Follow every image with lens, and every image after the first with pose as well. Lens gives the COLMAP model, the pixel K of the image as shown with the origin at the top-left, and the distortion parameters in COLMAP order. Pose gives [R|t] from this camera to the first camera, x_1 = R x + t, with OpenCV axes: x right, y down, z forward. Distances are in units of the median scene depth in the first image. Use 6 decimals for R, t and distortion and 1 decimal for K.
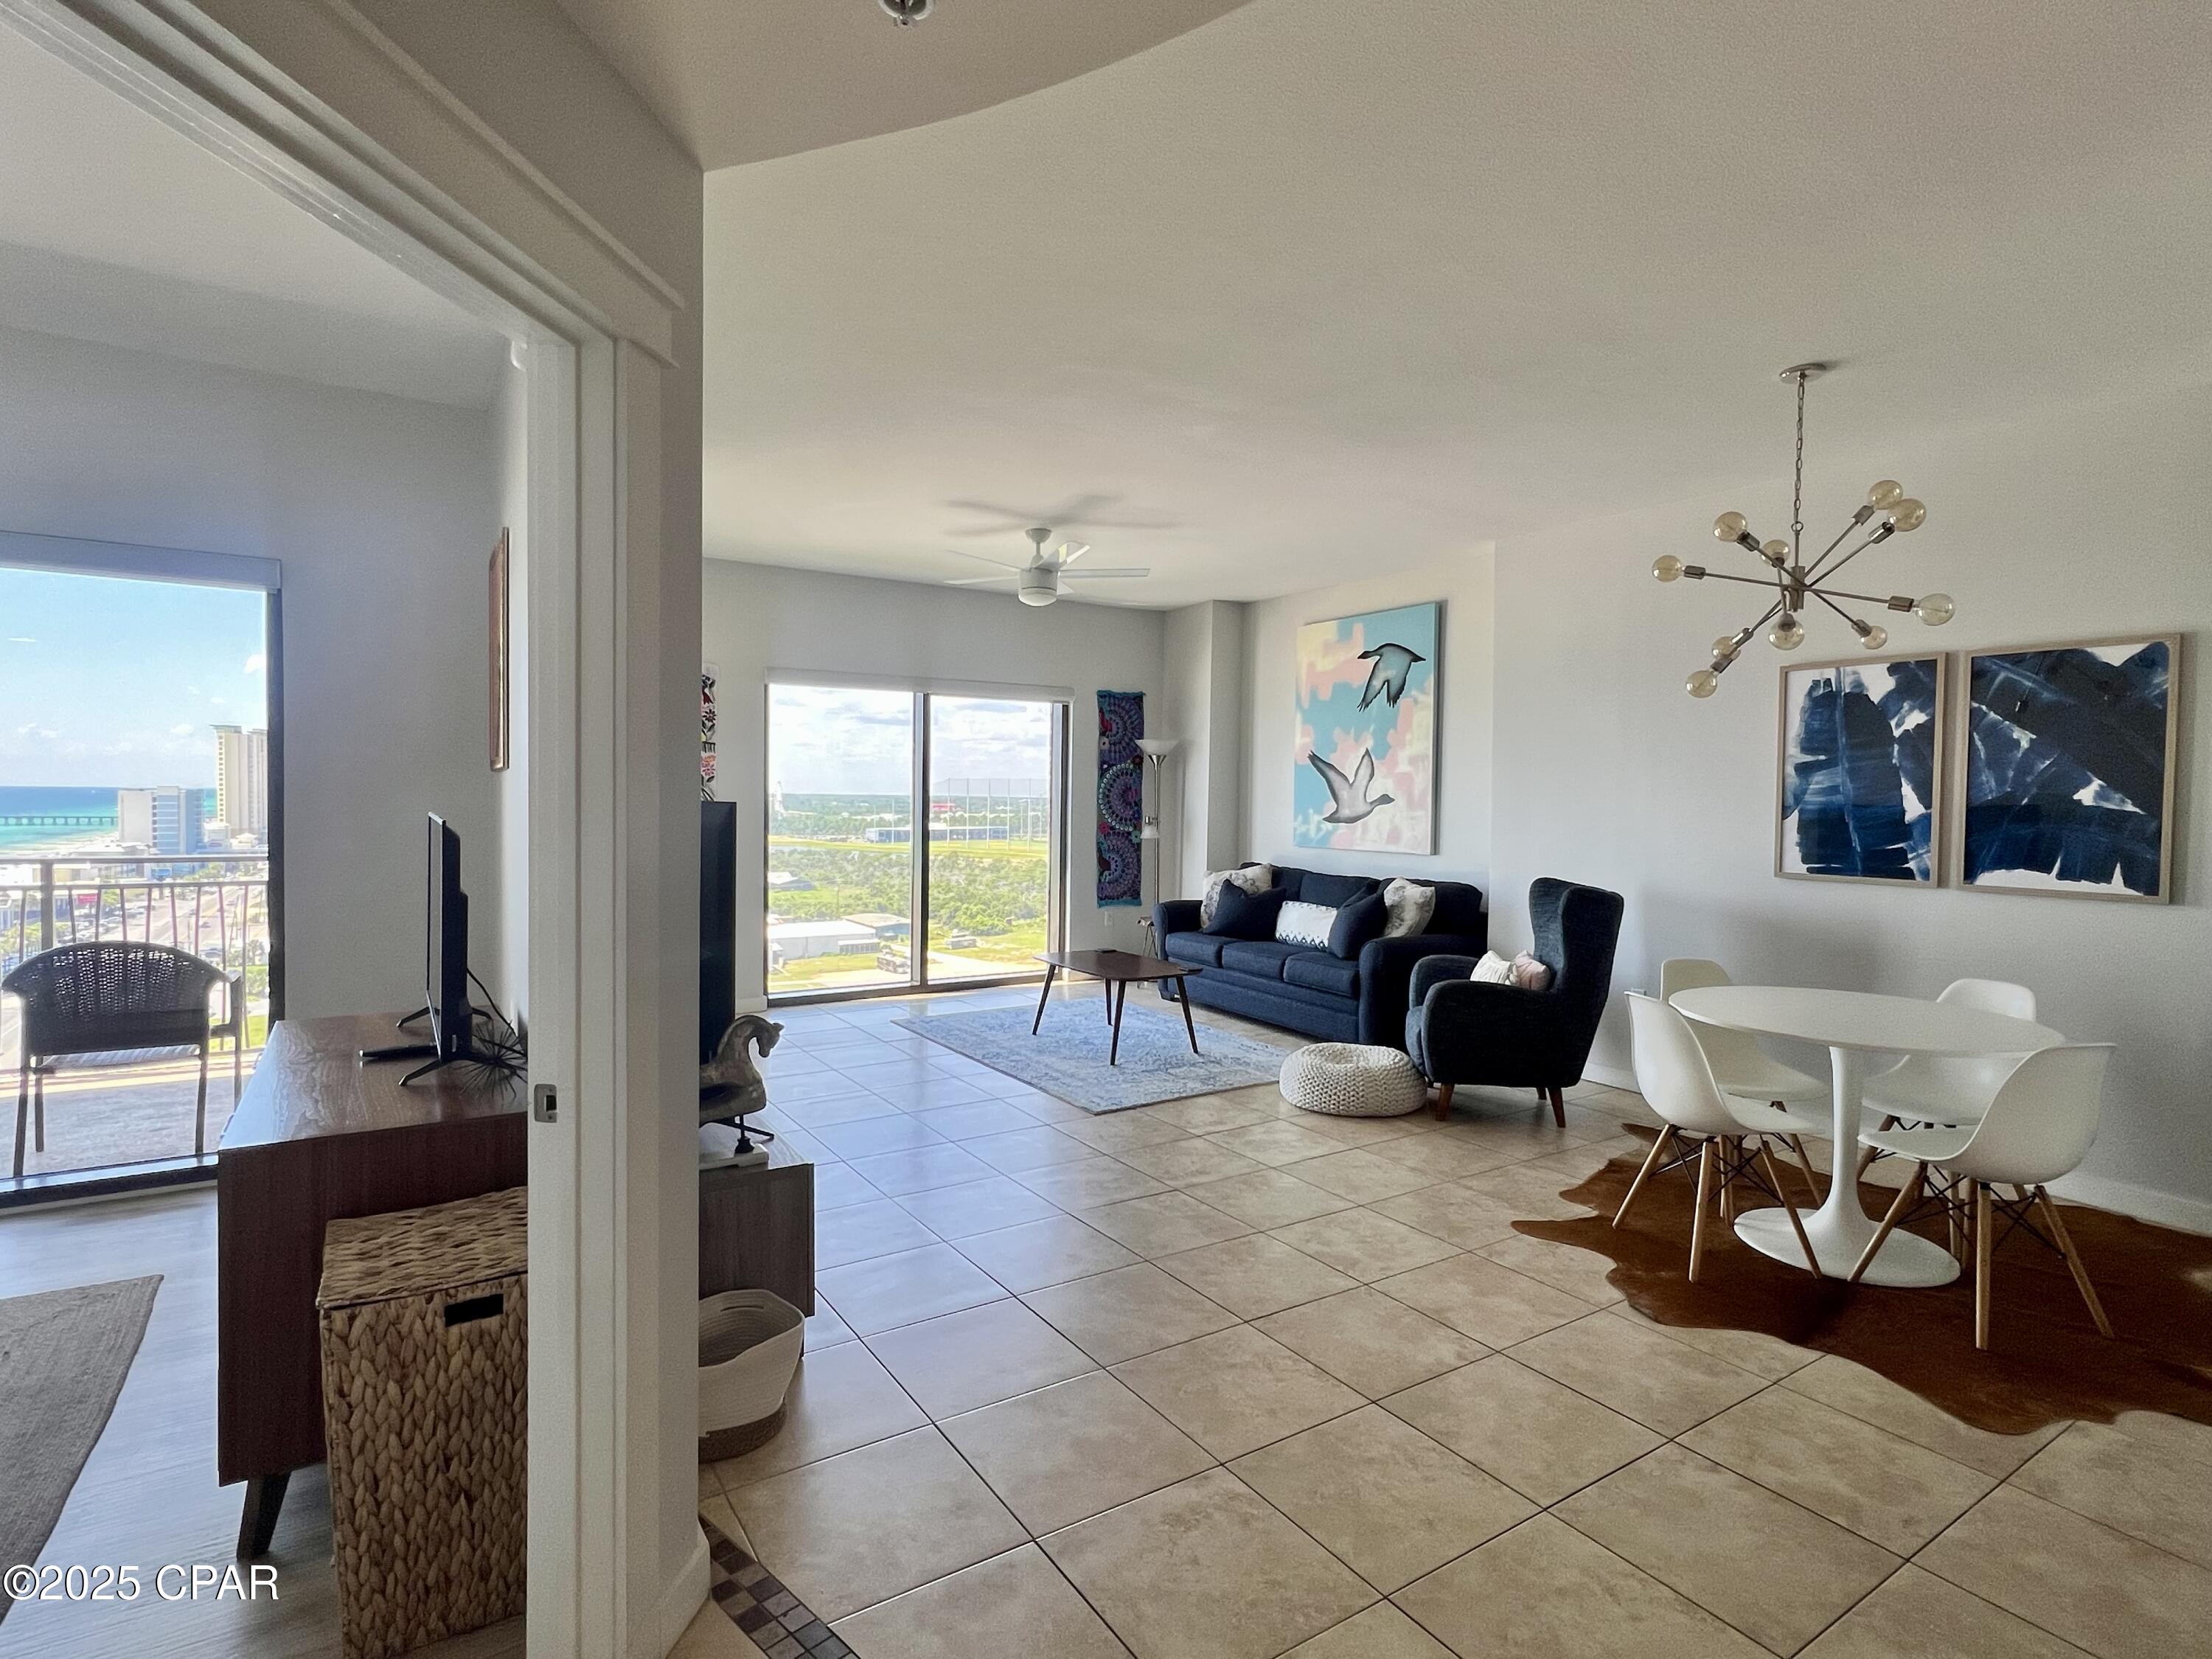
lens RADIAL K [[1106.5, 0, 1102.5], [0, 1106.5, 829.3], [0, 0, 1]] dist [-0.003141, 0.000351]
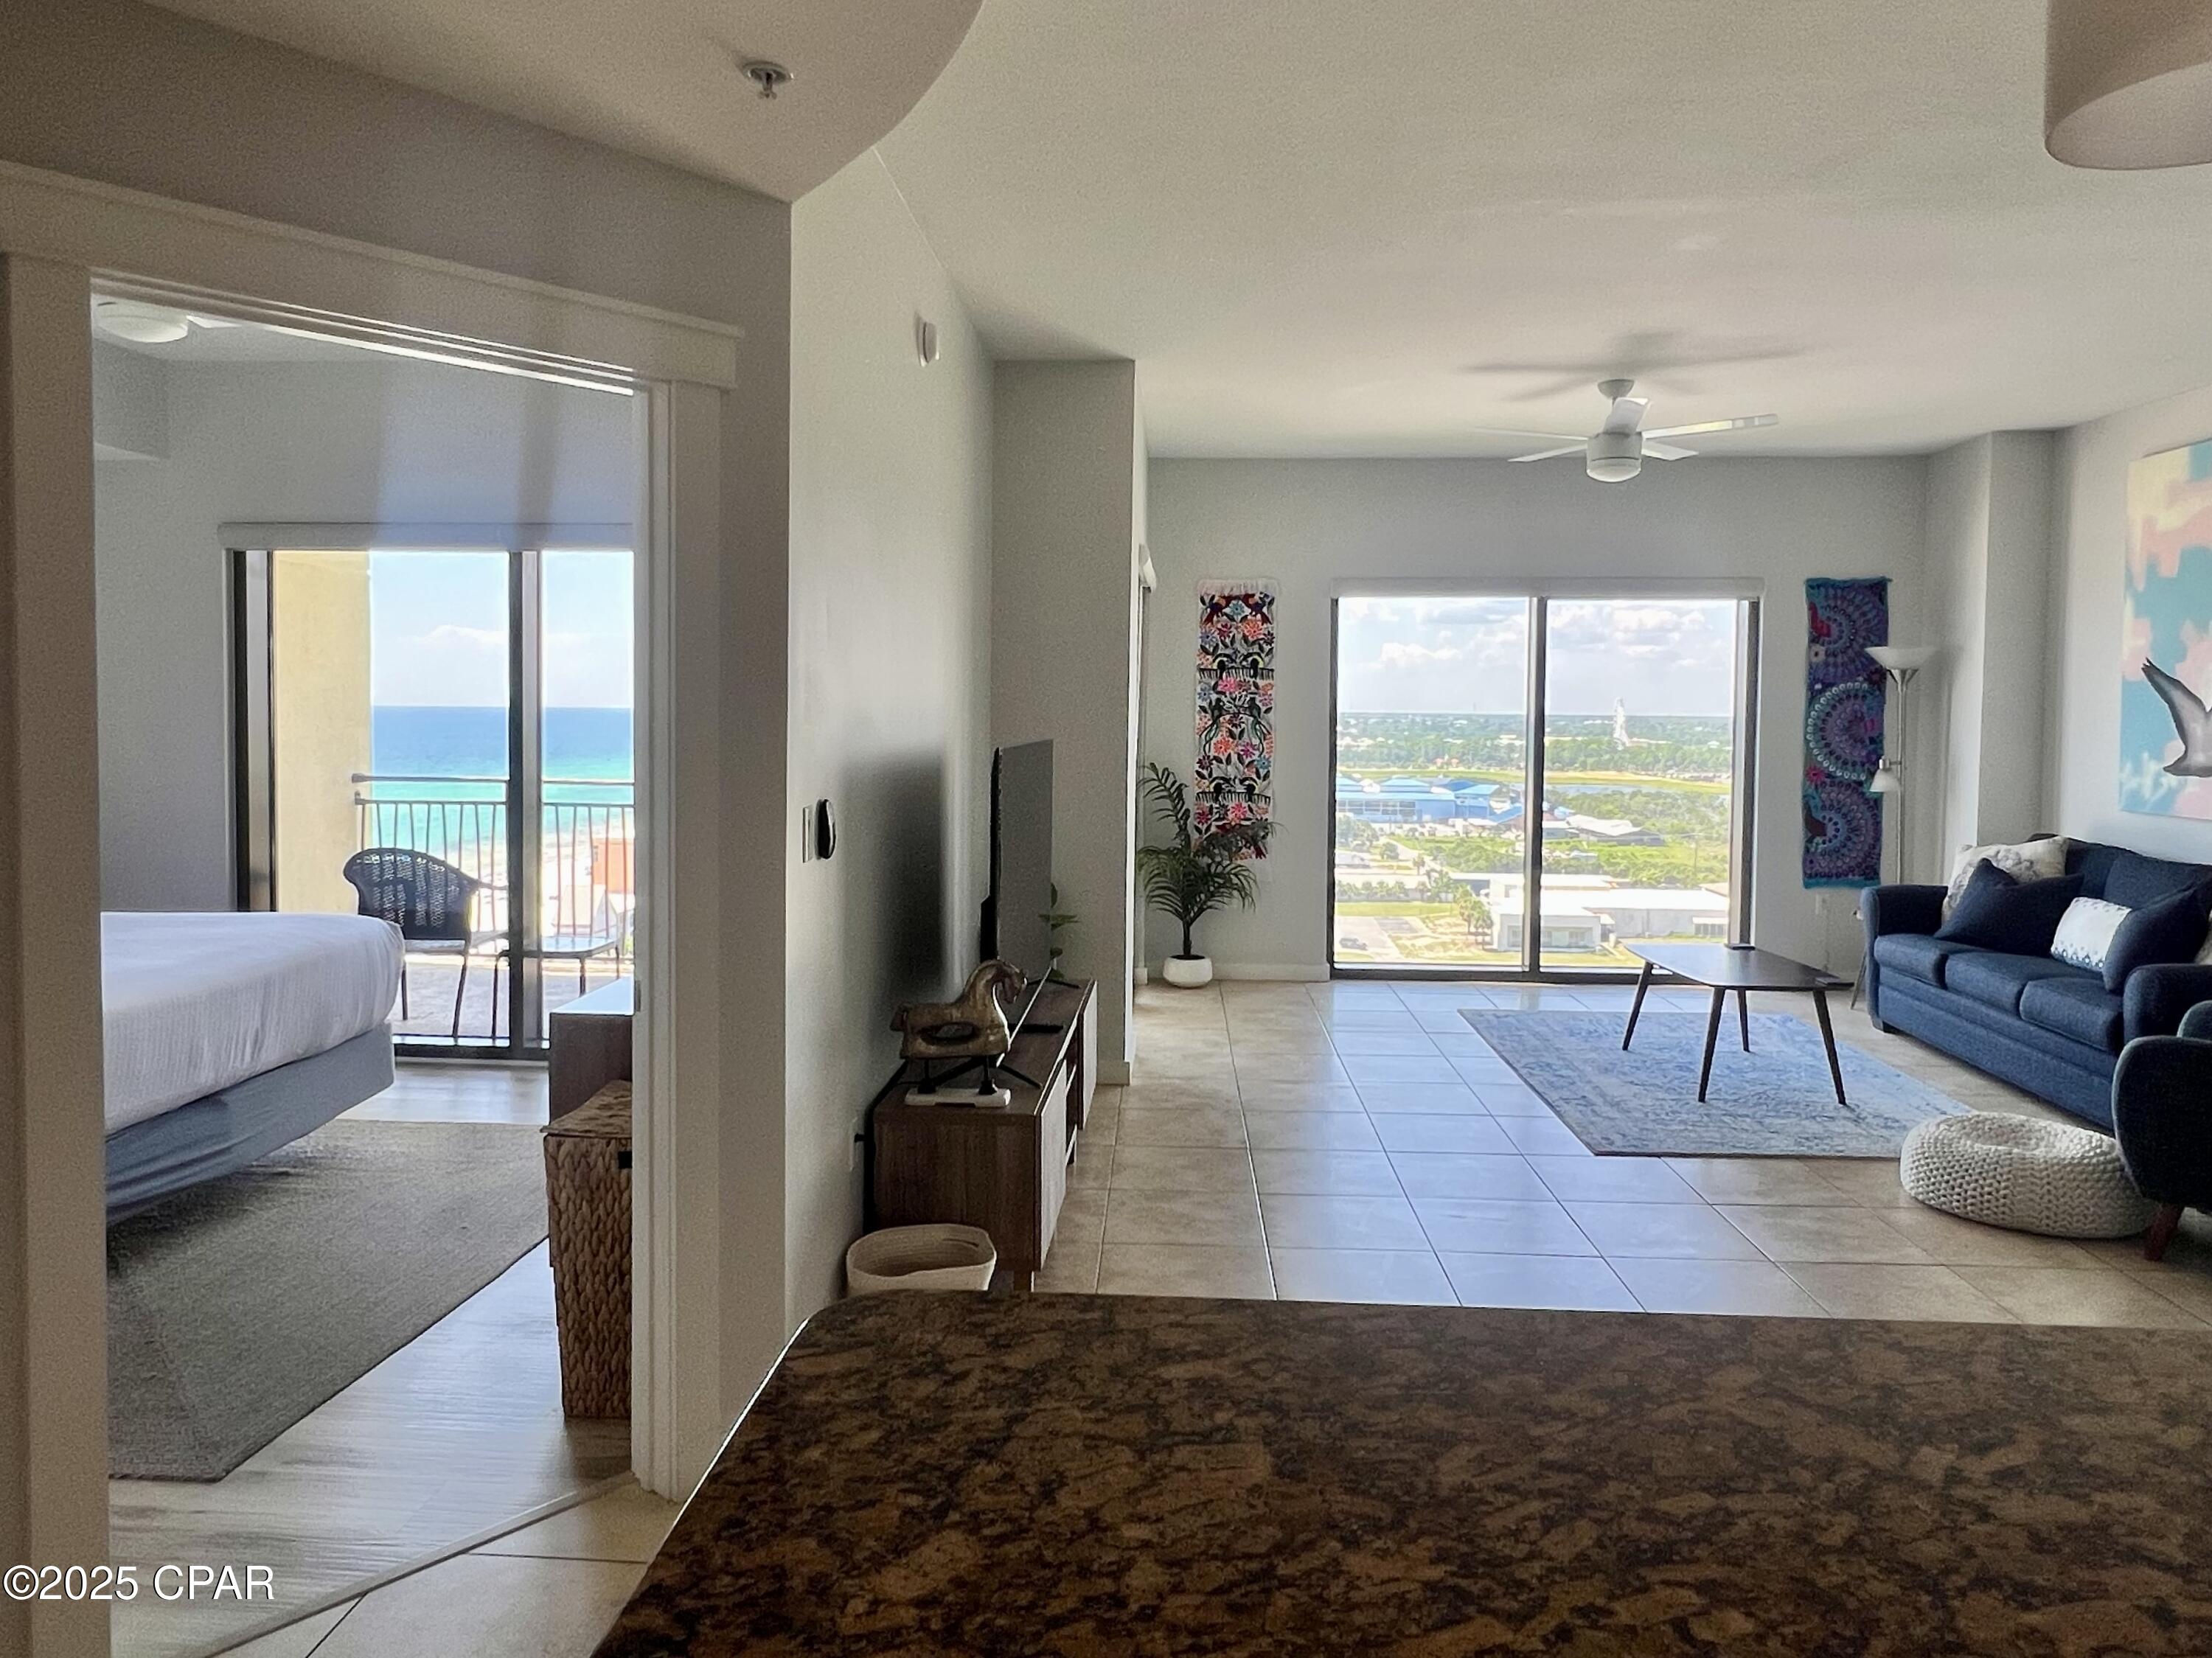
lens RADIAL K [[1452.1, 0, 1106.0], [0, 1452.1, 759.8], [0, 0, 1]] dist [-0.010314, 0.017818]
pose [[0.811770, 0.015040, -0.583784, 0.289282], [-0.016015, 0.999866, 0.003490, -0.011366], [0.583758, 0.006516, 0.811902, -0.009191]]
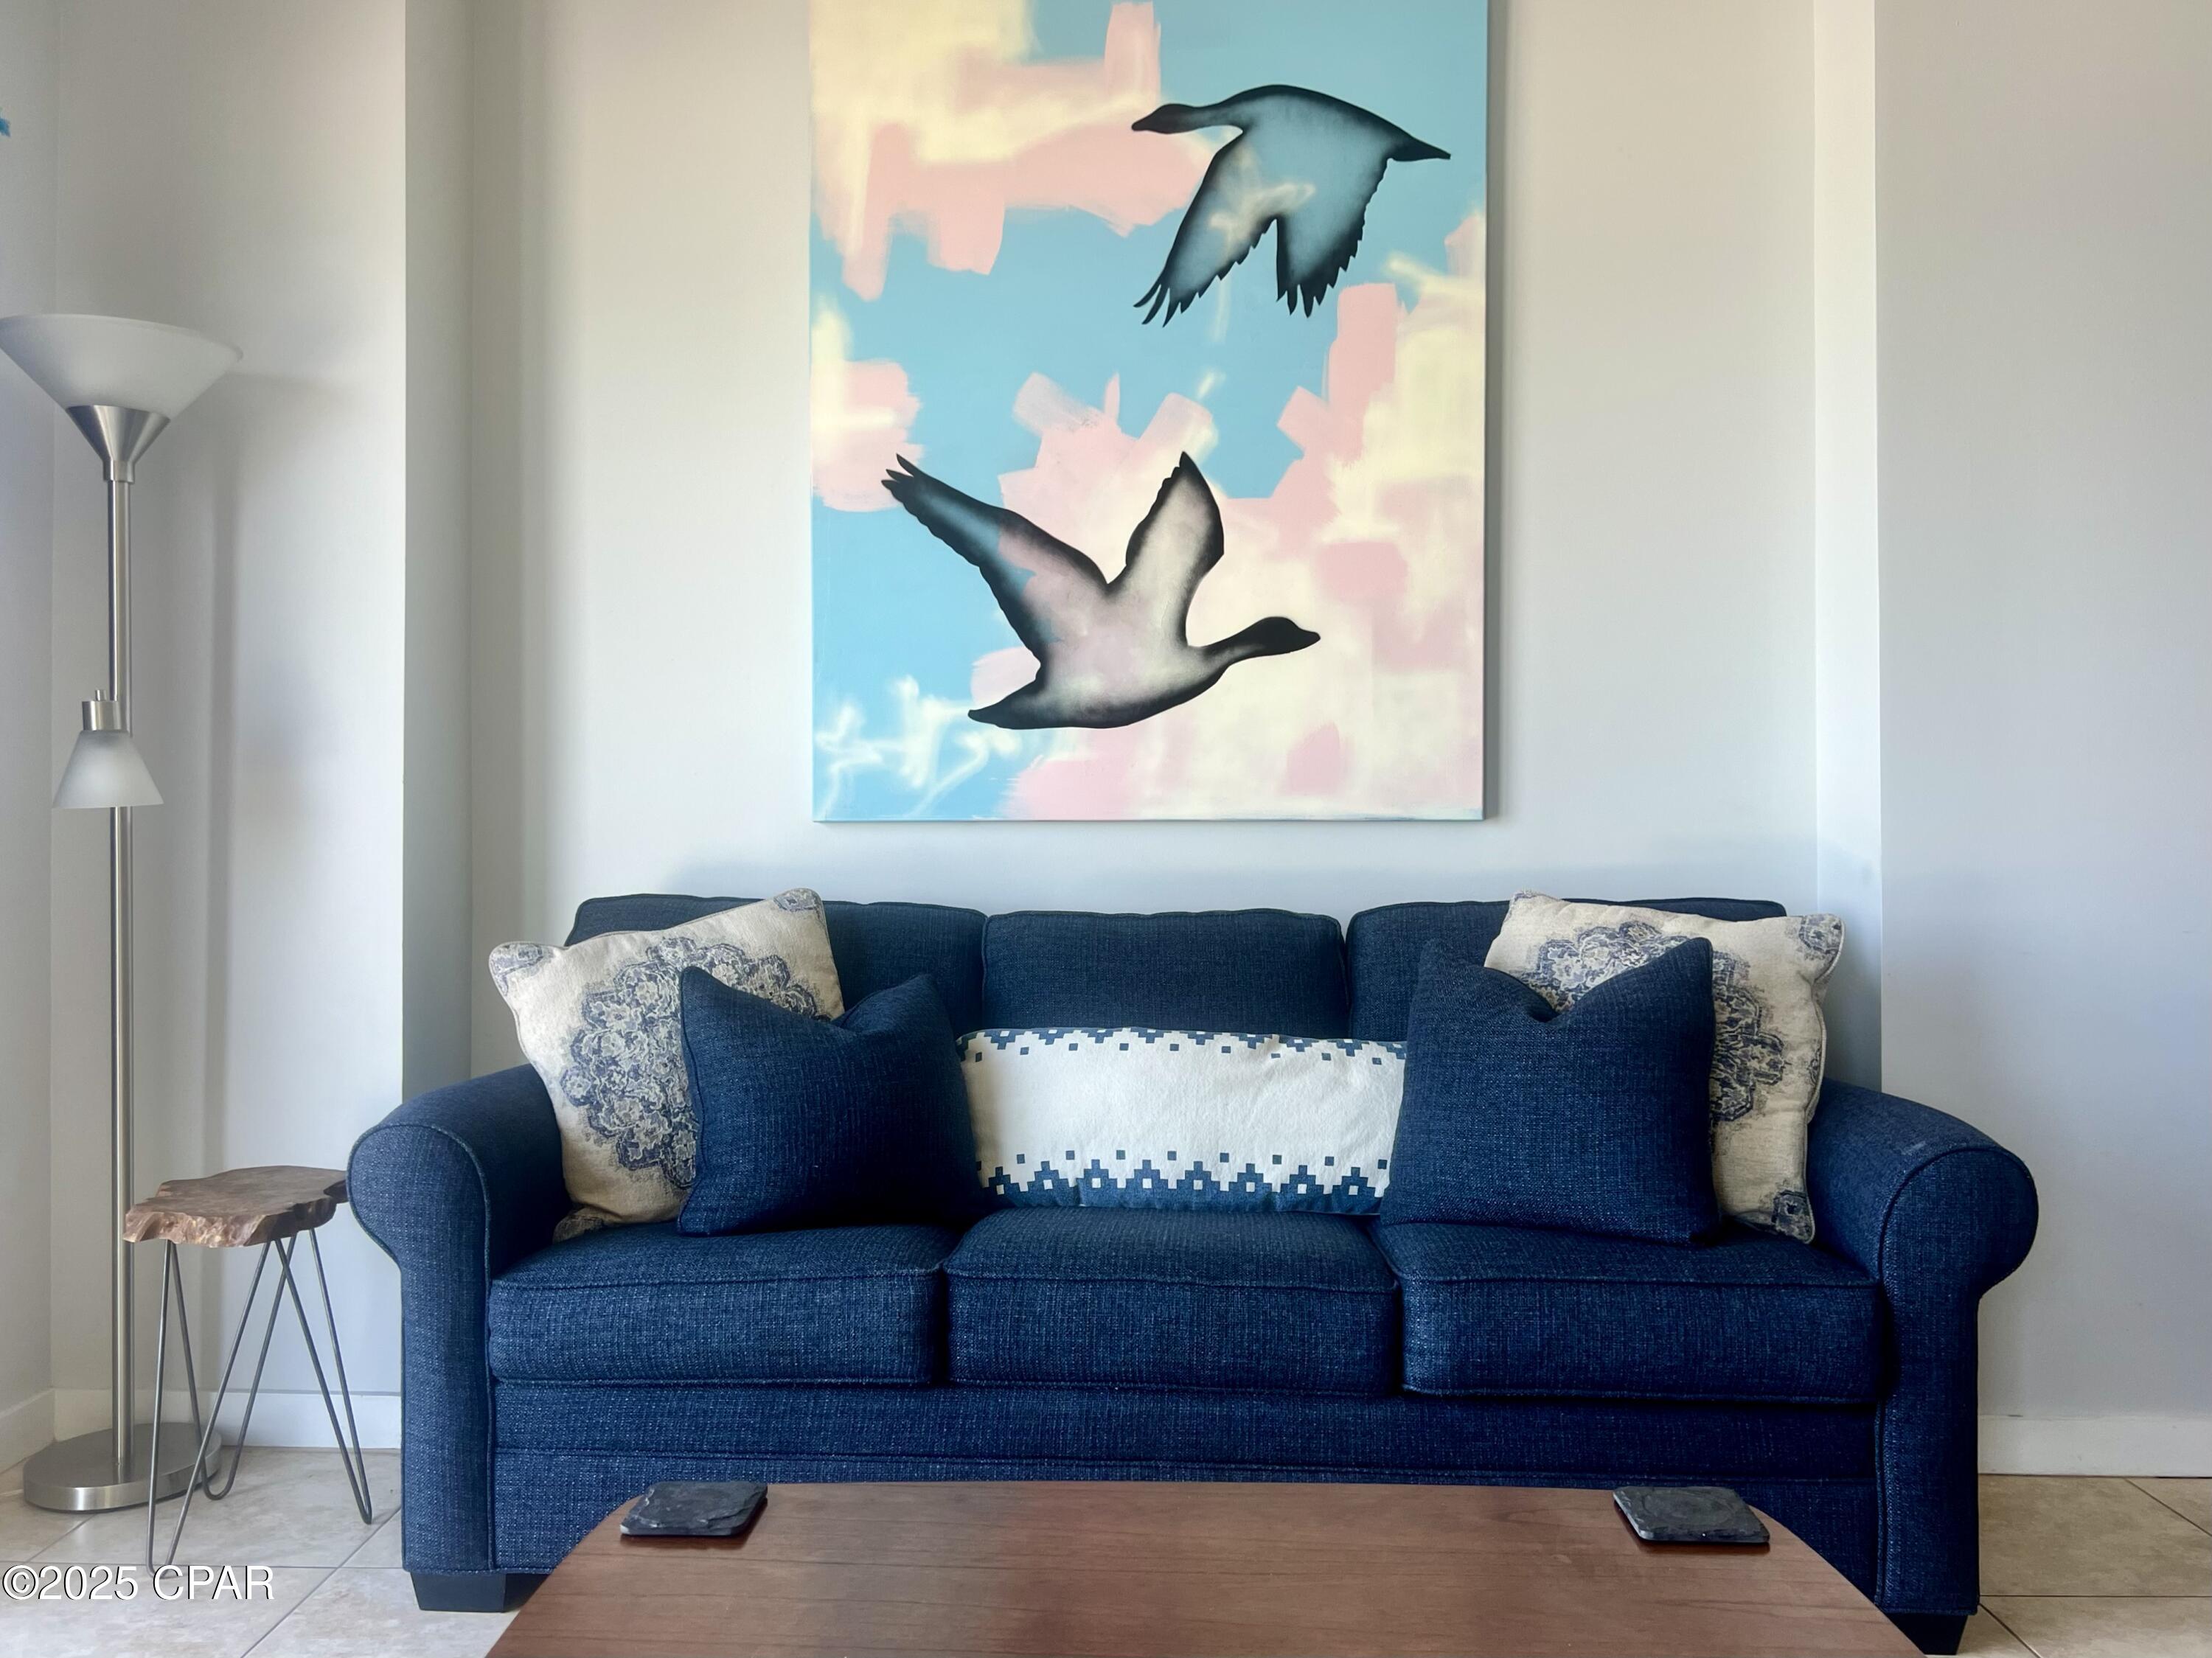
lens RADIAL K [[1671.6, 0, 1093.6], [0, 1671.6, 846.5], [0, 0, 1]] dist [0.058972, -0.066310]
pose [[0.573073, -0.015849, 0.819351, -0.177648], [0.035293, 0.999363, -0.005354, 0.039109], [-0.818744, 0.031985, 0.573267, 1.111884]]
